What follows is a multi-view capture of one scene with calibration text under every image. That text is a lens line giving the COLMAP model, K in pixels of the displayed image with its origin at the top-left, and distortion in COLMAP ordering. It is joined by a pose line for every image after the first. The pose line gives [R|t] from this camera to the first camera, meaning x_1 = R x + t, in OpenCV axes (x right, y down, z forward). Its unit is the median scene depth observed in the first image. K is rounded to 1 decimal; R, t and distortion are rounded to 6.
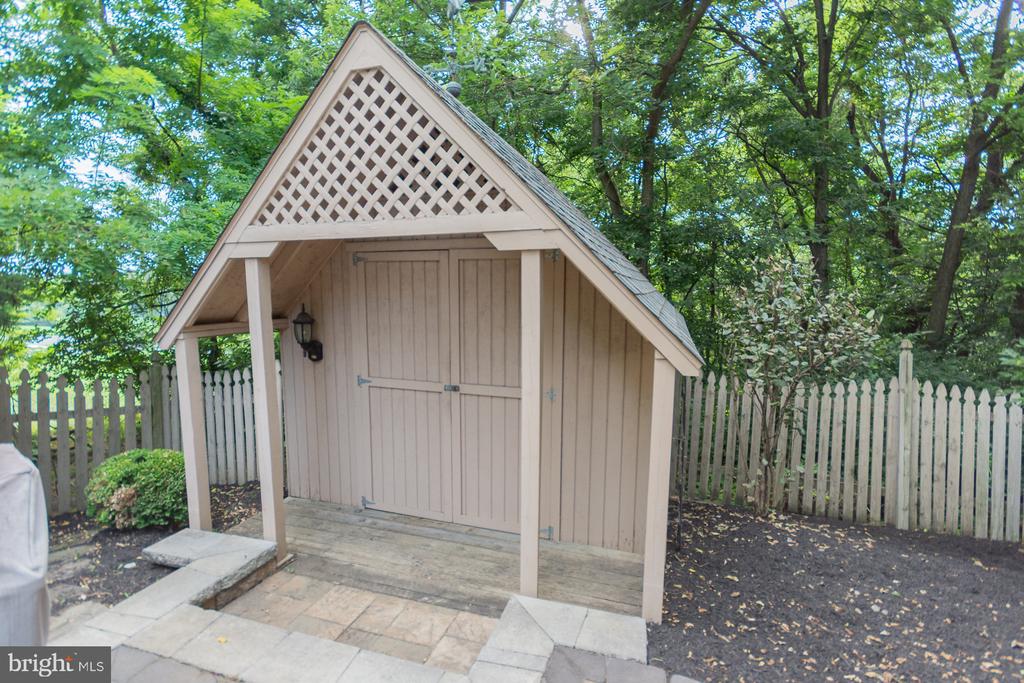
lens RADIAL K [[453.1, 0, 514.0], [0, 453.1, 345.0], [0, 0, 1]] dist [0.006952, -0.000276]
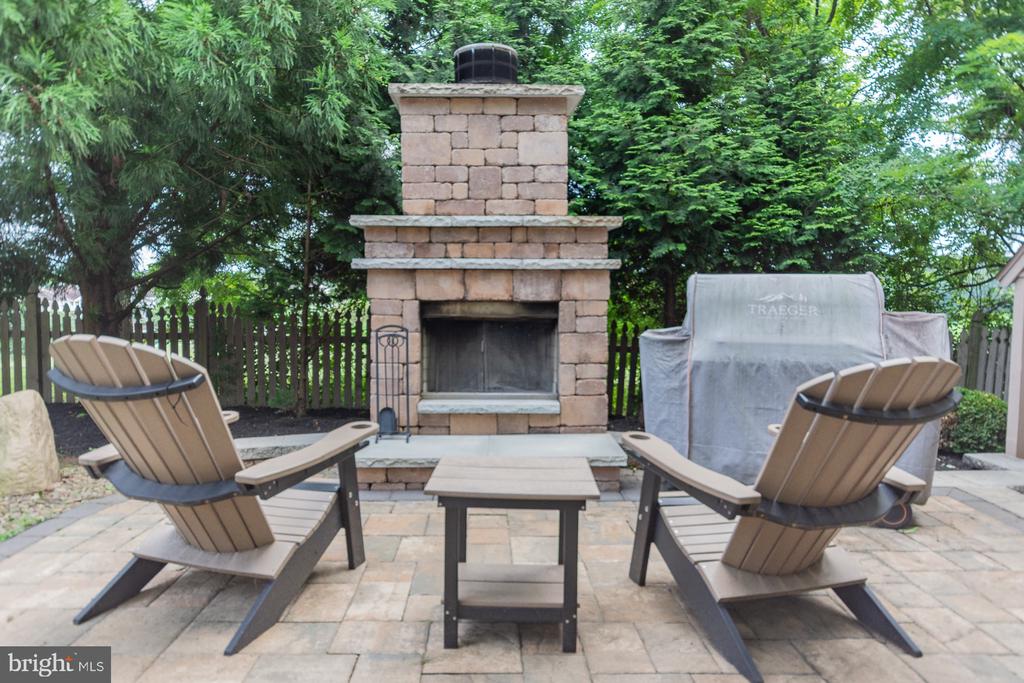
lens RADIAL K [[631.5, 0, 512.0], [0, 631.5, 341.5], [0, 0, 1]] dist [0.002334, 0.000153]
pose [[0.302054, 0.075137, -0.950325, 0.268353], [-0.105044, 0.993442, 0.045158, 0.157487], [0.947486, 0.086186, 0.307966, -0.471071]]
